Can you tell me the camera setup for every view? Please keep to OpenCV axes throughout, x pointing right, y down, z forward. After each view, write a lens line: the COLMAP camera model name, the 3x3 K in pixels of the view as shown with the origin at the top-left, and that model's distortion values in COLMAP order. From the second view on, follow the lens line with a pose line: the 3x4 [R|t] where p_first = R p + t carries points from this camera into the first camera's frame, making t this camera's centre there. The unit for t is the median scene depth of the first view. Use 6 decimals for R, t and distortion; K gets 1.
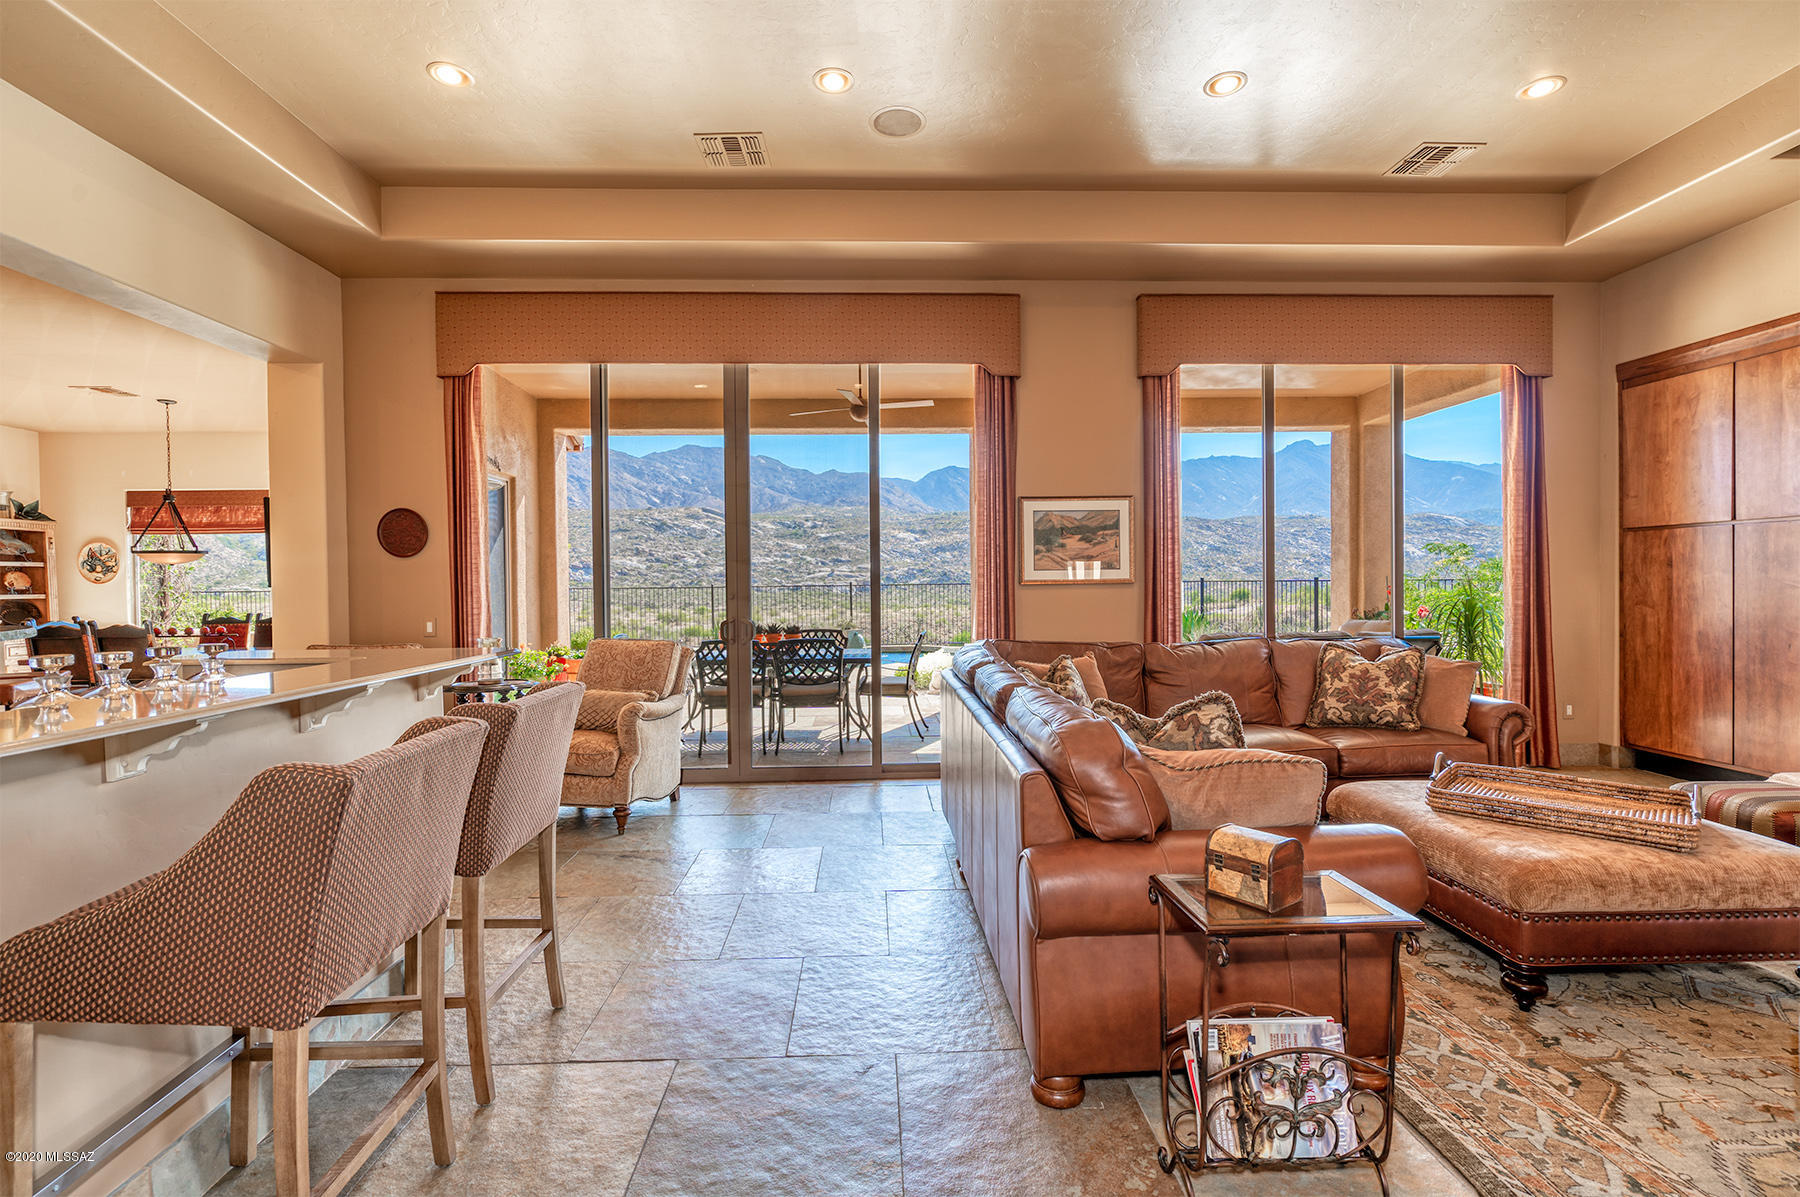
lens RADIAL K [[817.2, 0, 898.3], [0, 817.2, 602.6], [0, 0, 1]] dist [-0.003962, 0.000827]
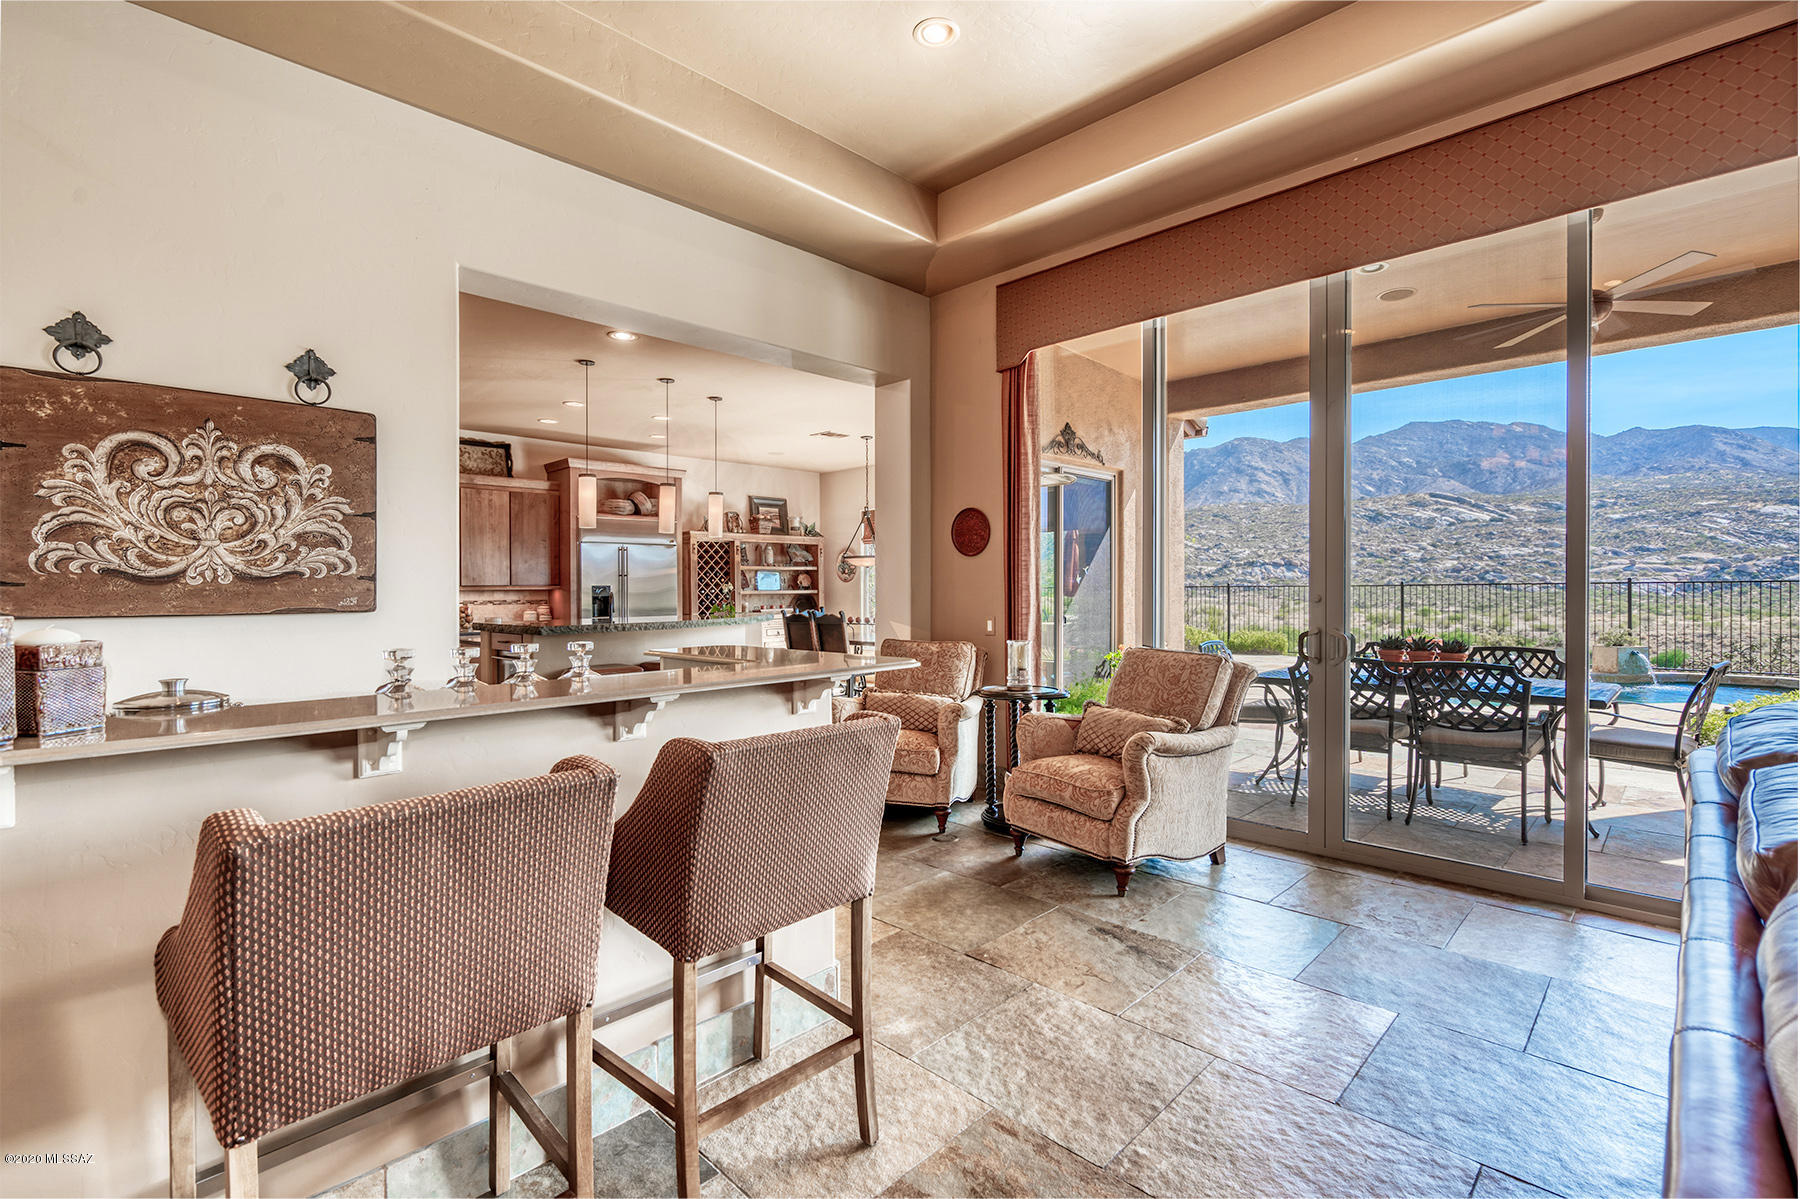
lens RADIAL K [[817.2, 0, 895.4], [0, 817.2, 593.5], [0, 0, 1]] dist [-0.003962, 0.000827]
pose [[0.684970, 0.008270, -0.728525, 0.074222], [-0.014271, 0.999896, -0.002068, -0.005777], [0.728432, 0.011813, 0.685016, 0.245387]]
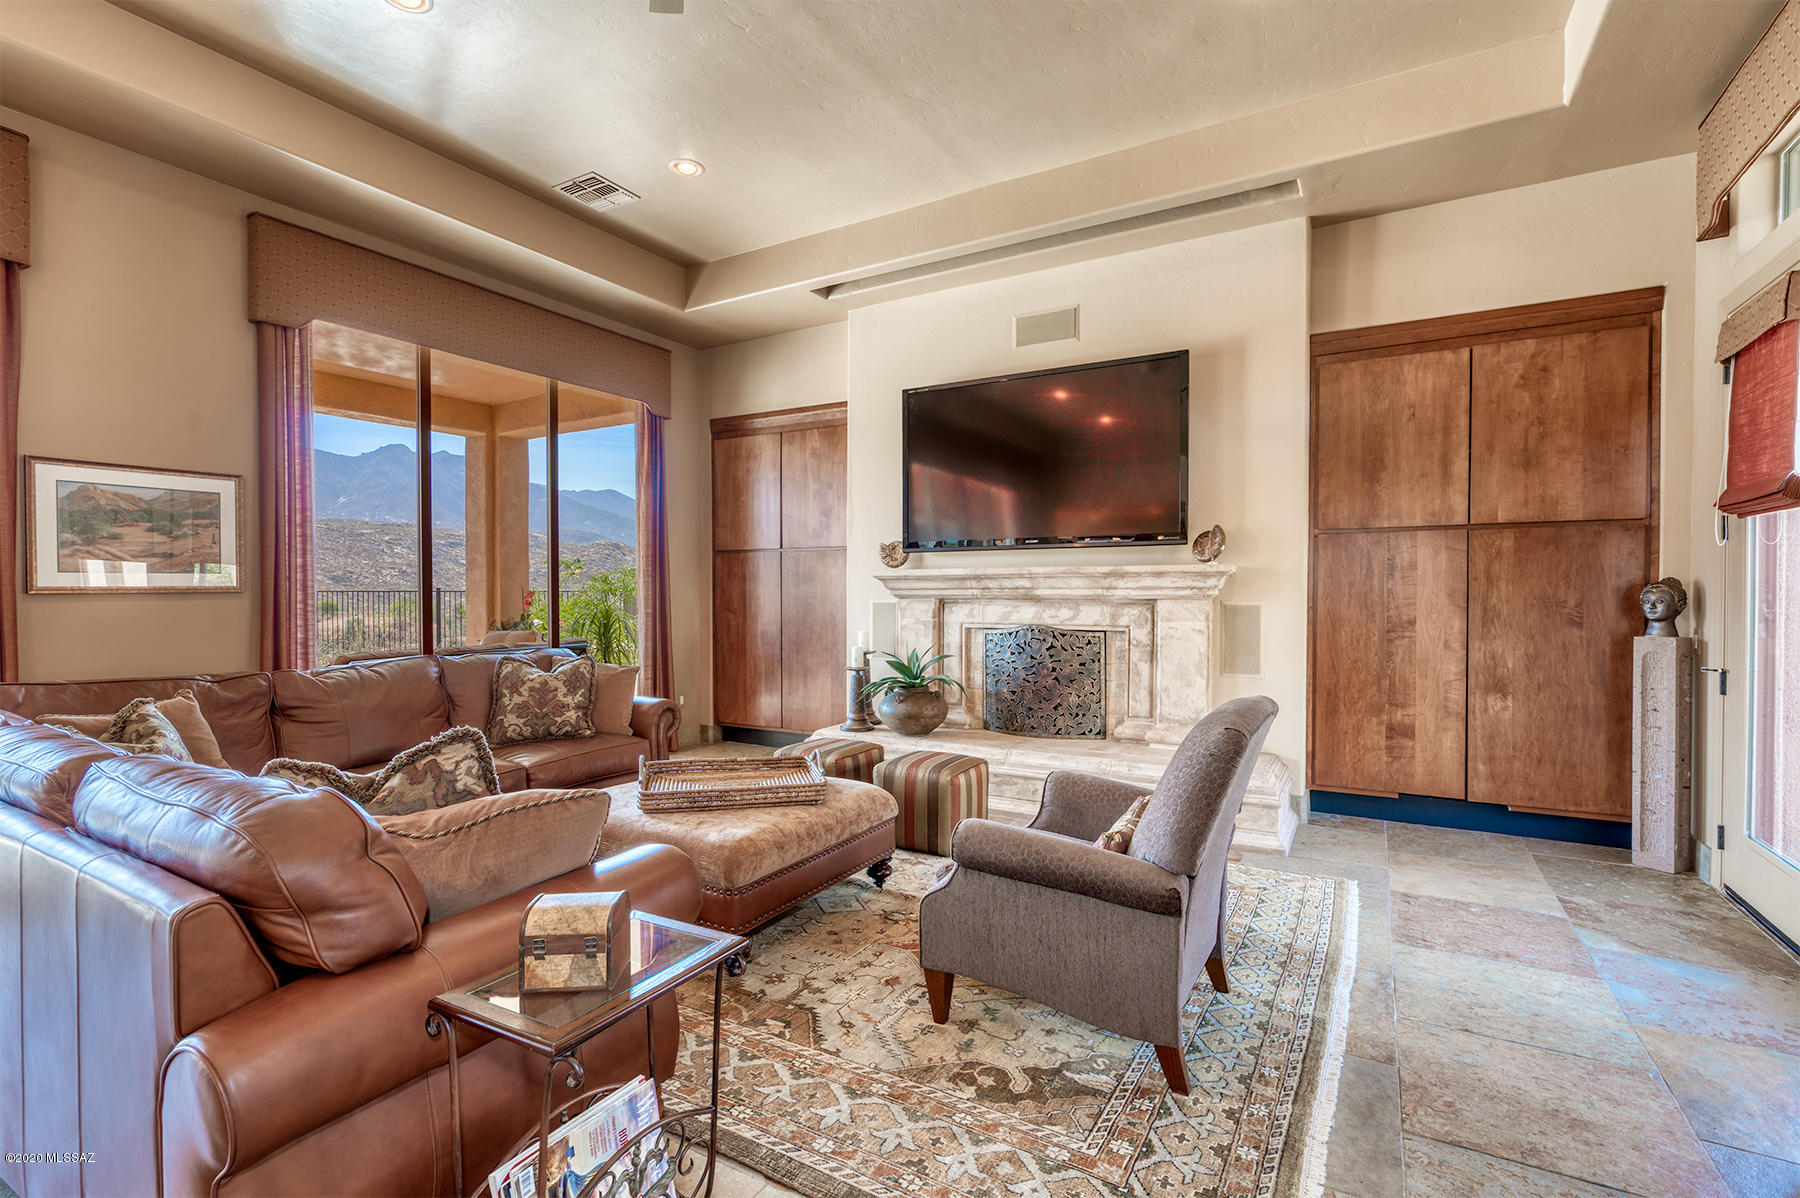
lens RADIAL K [[817.2, 0, 895.9], [0, 817.2, 602.0], [0, 0, 1]] dist [-0.003962, 0.000827]
pose [[0.533898, -0.004184, 0.845539, -0.027807], [0.016130, 0.999856, -0.005238, -0.001278], [-0.845395, 0.016435, 0.533888, 0.099619]]
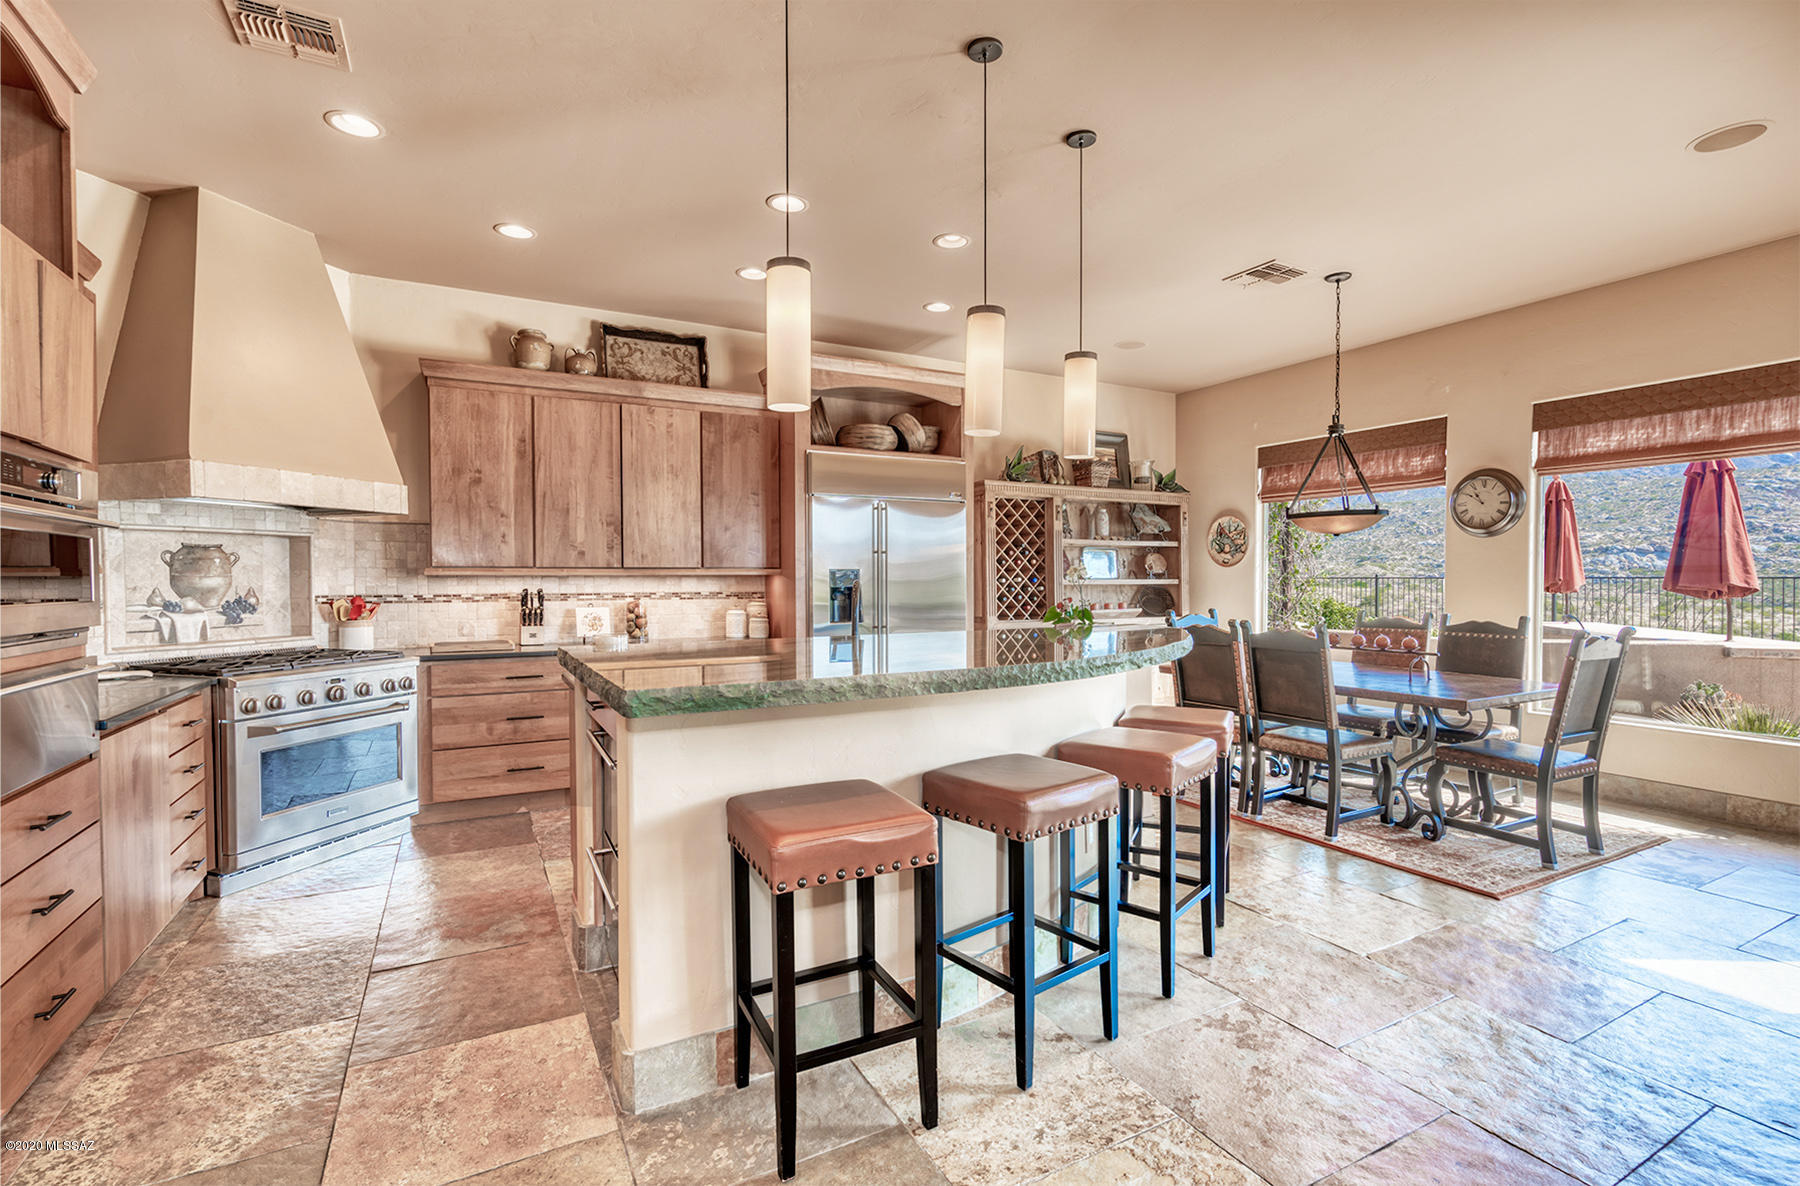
lens RADIAL K [[817.2, 0, 899.8], [0, 817.2, 604.5], [0, 0, 1]] dist [-0.003962, 0.000827]
pose [[0.443184, 0.037183, -0.895659, -0.667654], [-0.021730, 0.999291, 0.030733, -0.005691], [0.896167, 0.005842, 0.443677, 0.586225]]
